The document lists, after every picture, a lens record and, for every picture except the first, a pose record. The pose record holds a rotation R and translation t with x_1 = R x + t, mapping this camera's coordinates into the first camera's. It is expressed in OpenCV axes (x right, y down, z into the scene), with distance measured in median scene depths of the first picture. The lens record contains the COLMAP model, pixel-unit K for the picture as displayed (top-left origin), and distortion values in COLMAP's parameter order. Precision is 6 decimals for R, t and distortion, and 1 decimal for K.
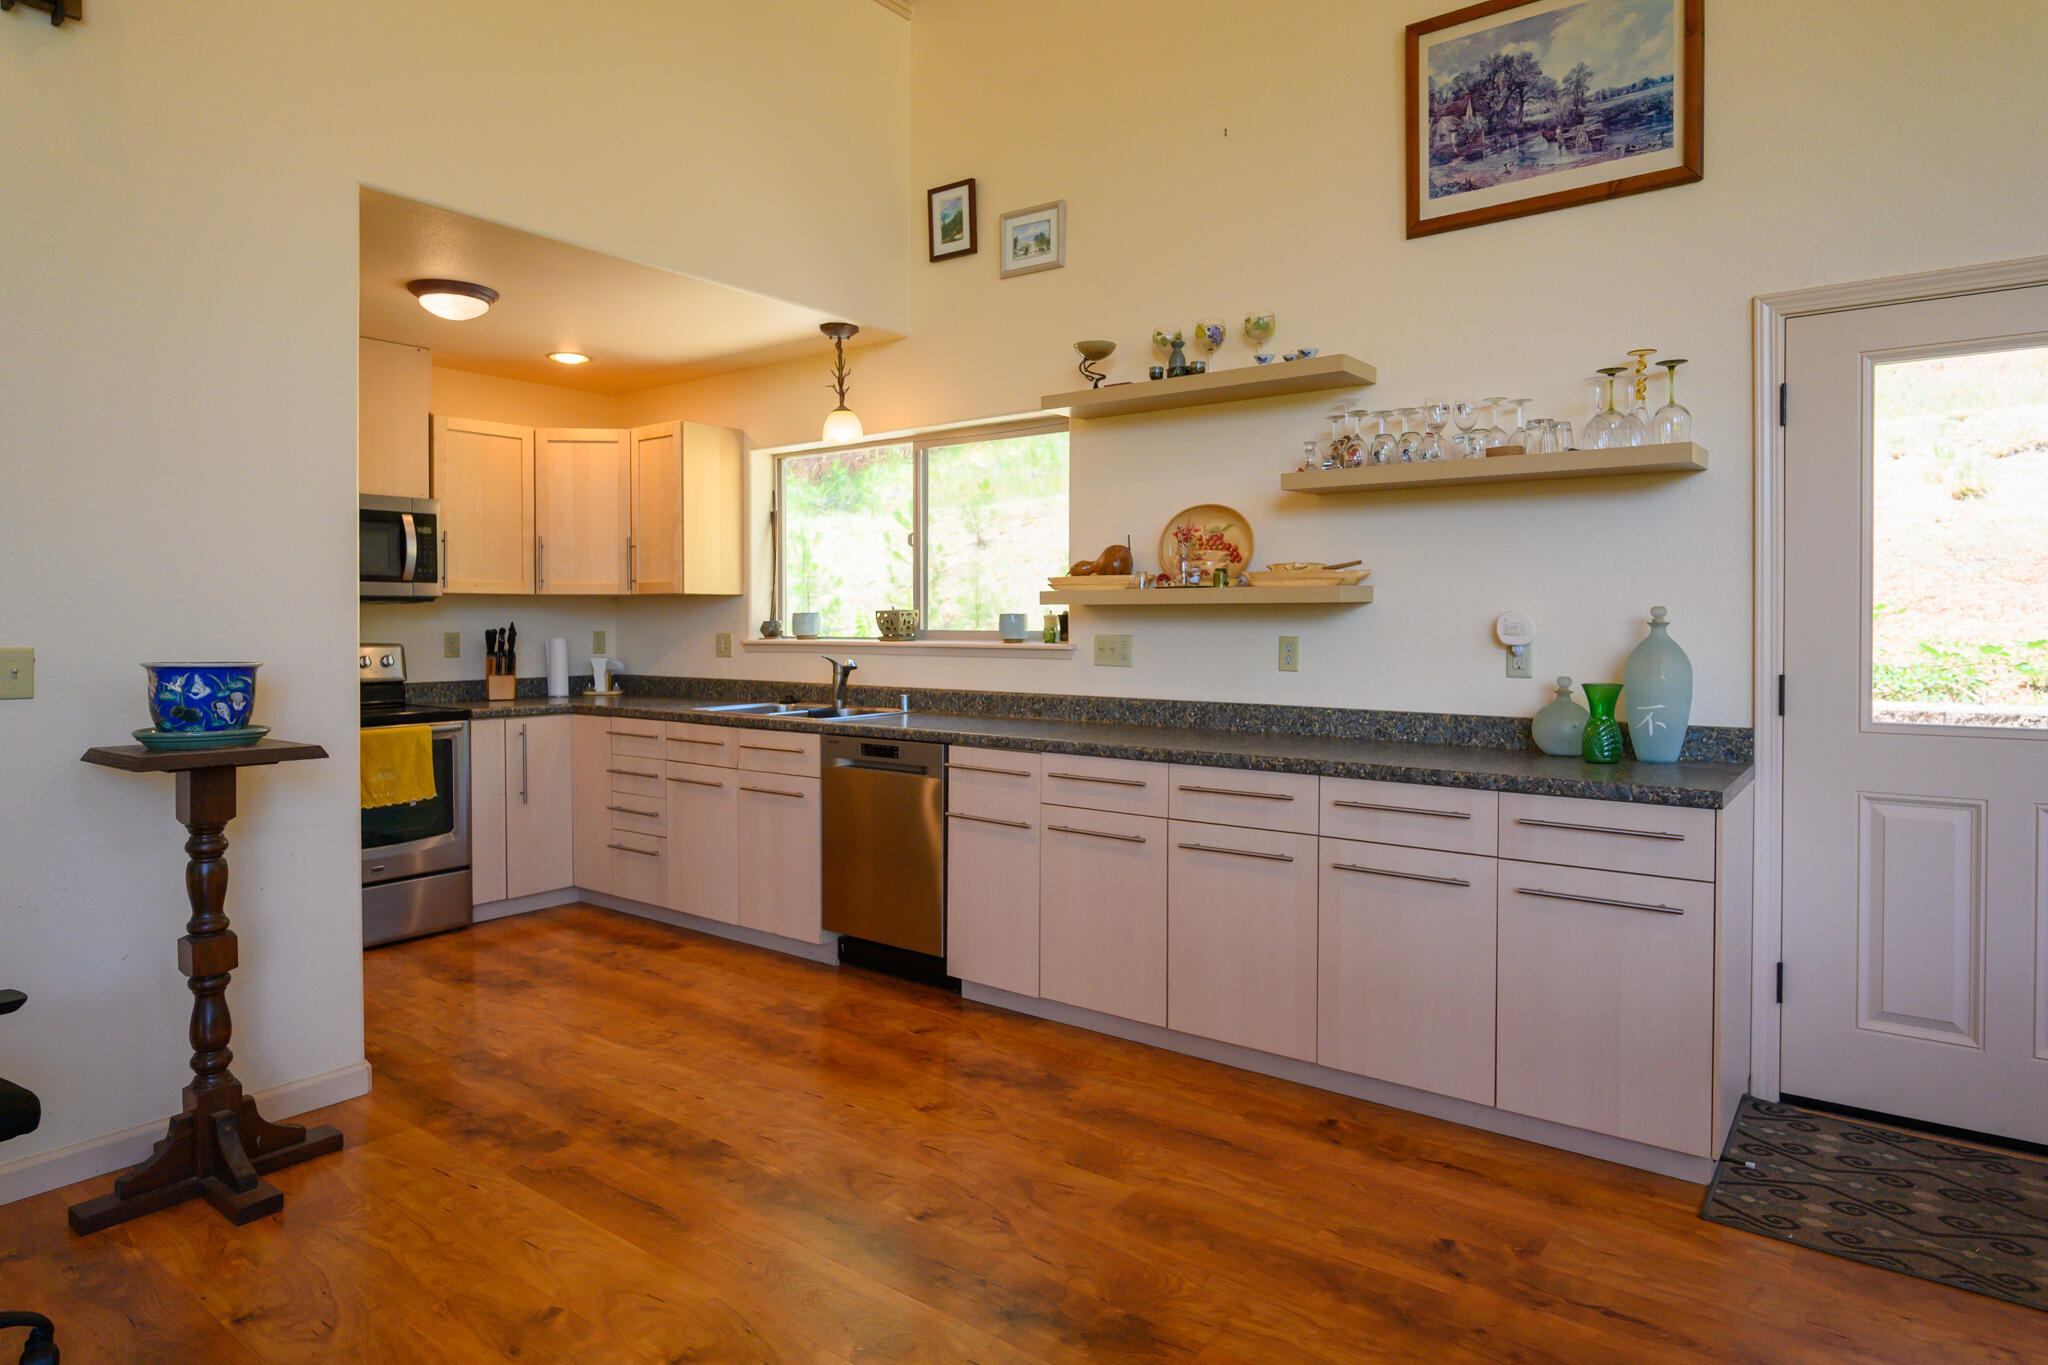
lens RADIAL K [[1208.1, 0, 1047.4], [0, 1208.1, 635.5], [0, 0, 1]] dist [0.003599, -0.000679]
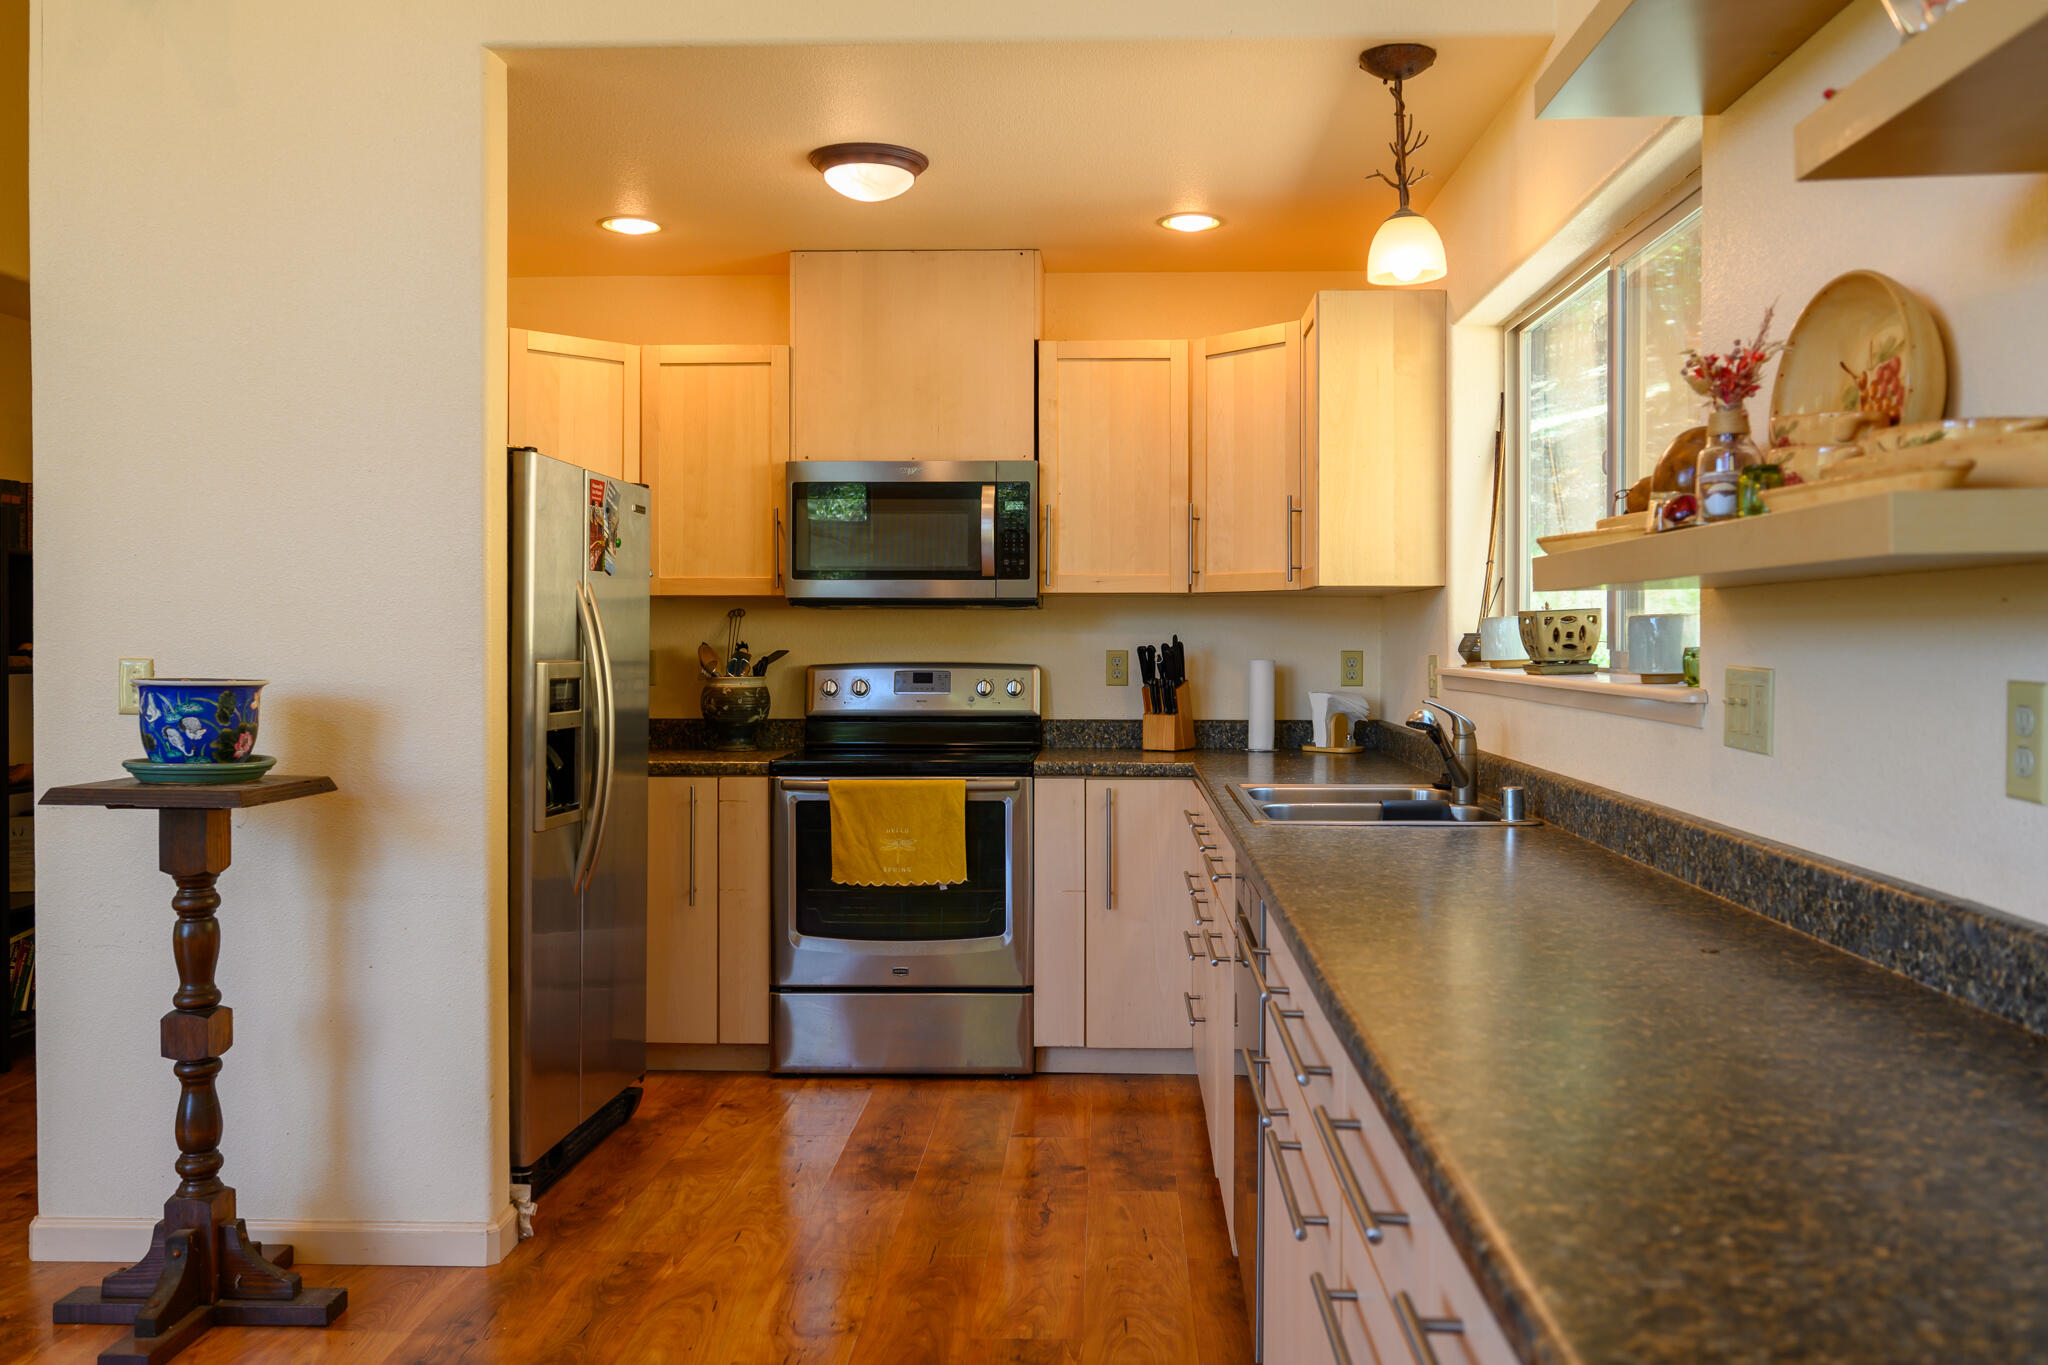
lens RADIAL K [[1688.5, 0, 1033.8], [0, 1688.5, 670.0], [0, 0, 1]] dist [-0.005255, -0.004628]
pose [[0.570311, 0.017207, -0.821248, 0.310592], [-0.012191, 0.999848, 0.012483, -0.002835], [0.821338, 0.002892, 0.570434, 0.451788]]
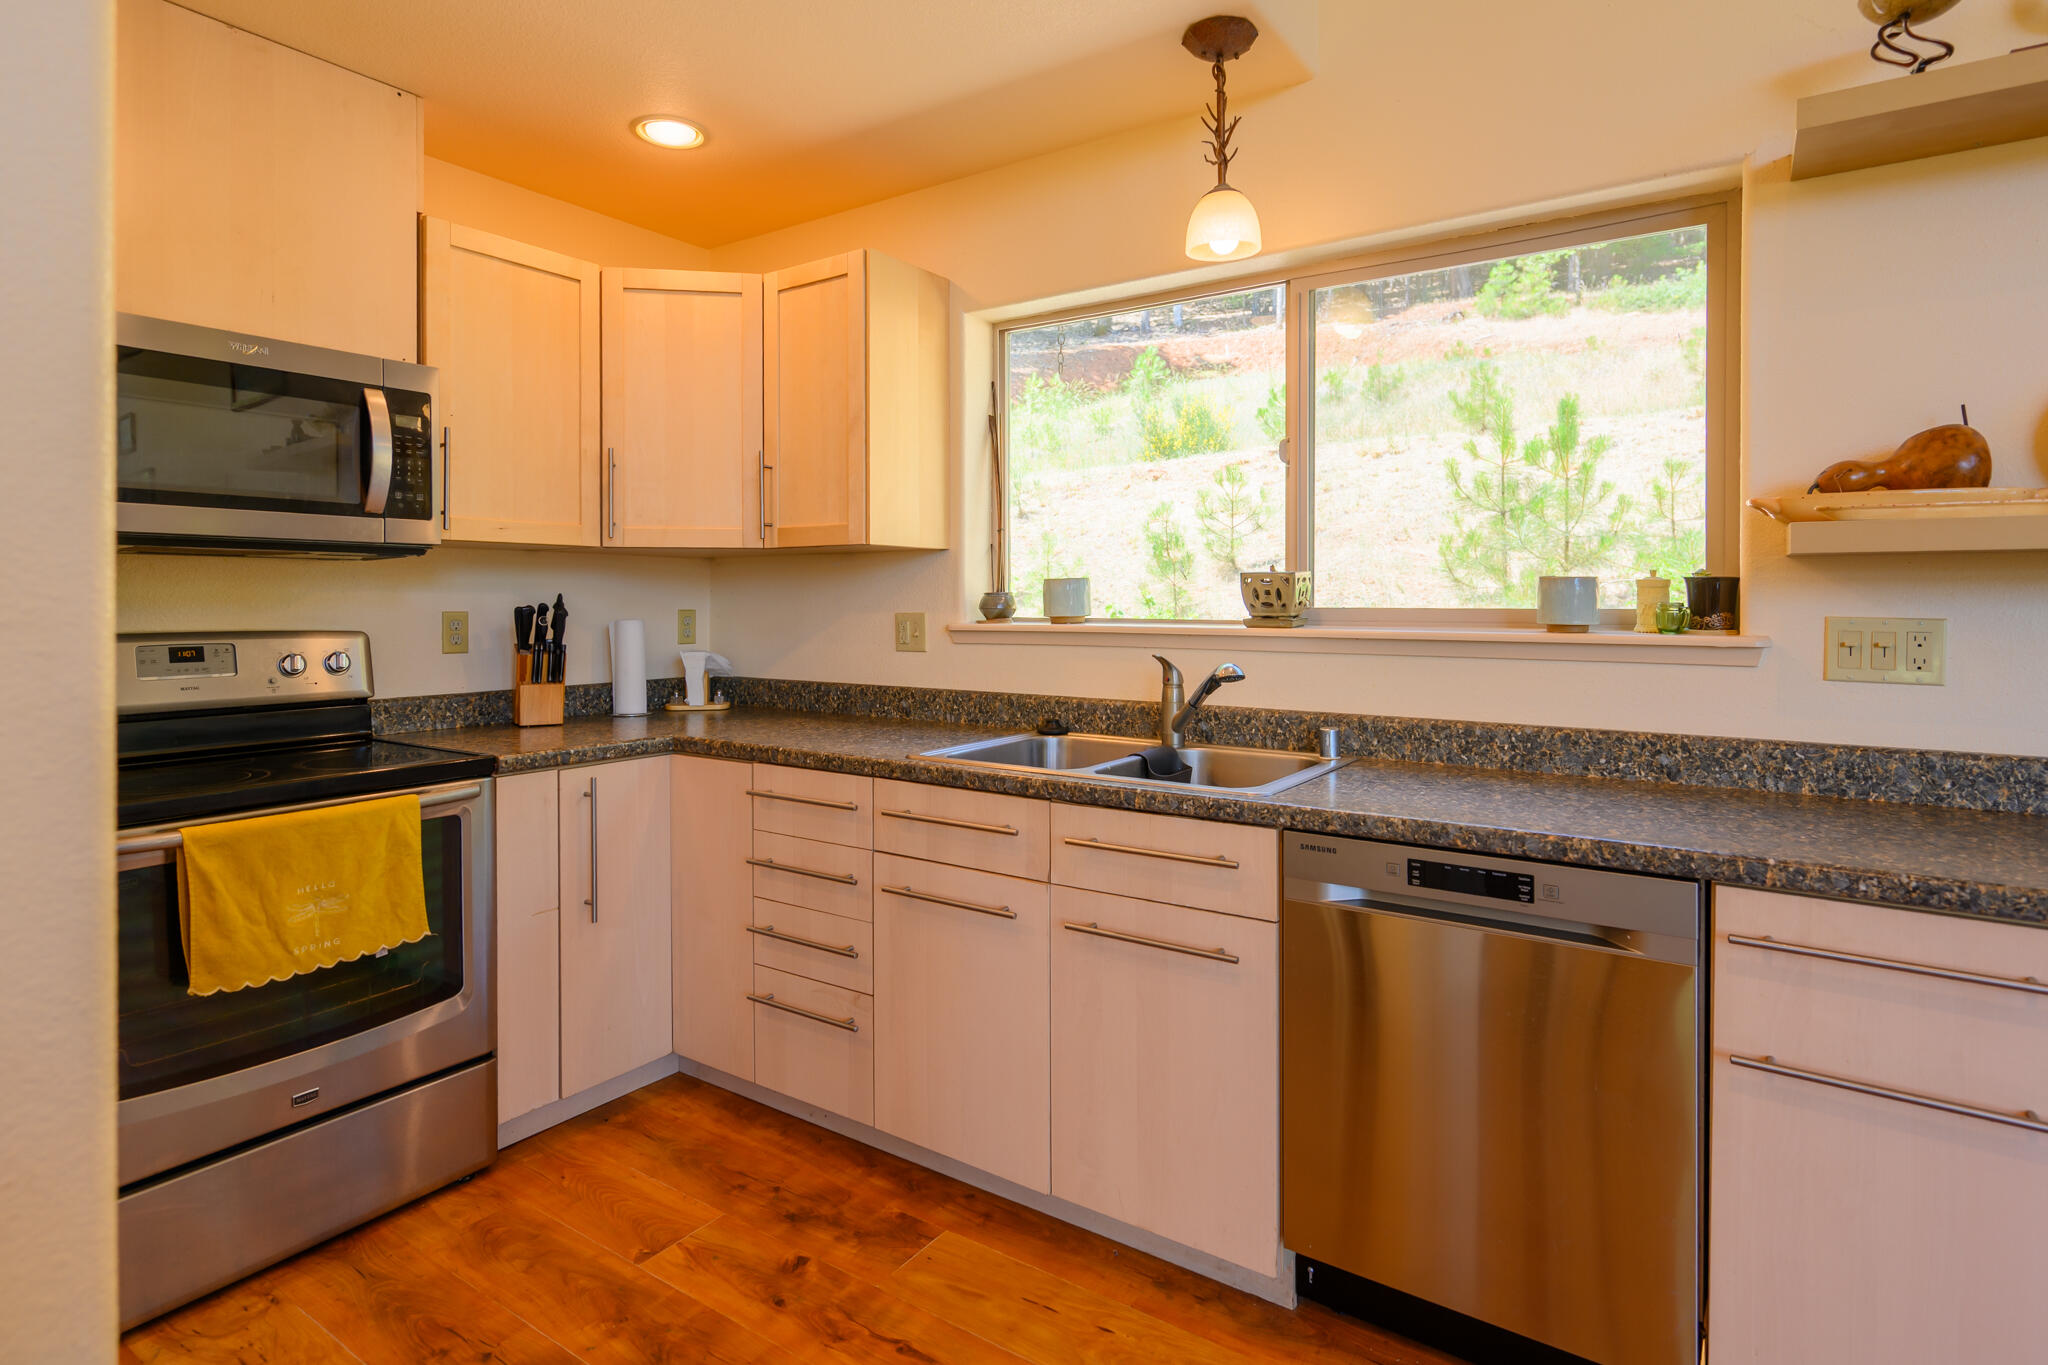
lens RADIAL K [[1058.5, 0, 1038.9], [0, 1058.5, 605.7], [0, 0, 1]] dist [0.001109, -0.000585]
pose [[0.998169, 0.001091, 0.060485, -0.266851], [-0.000633, 0.999971, -0.007591, -0.001579], [-0.060491, 0.007539, 0.998140, 0.520257]]
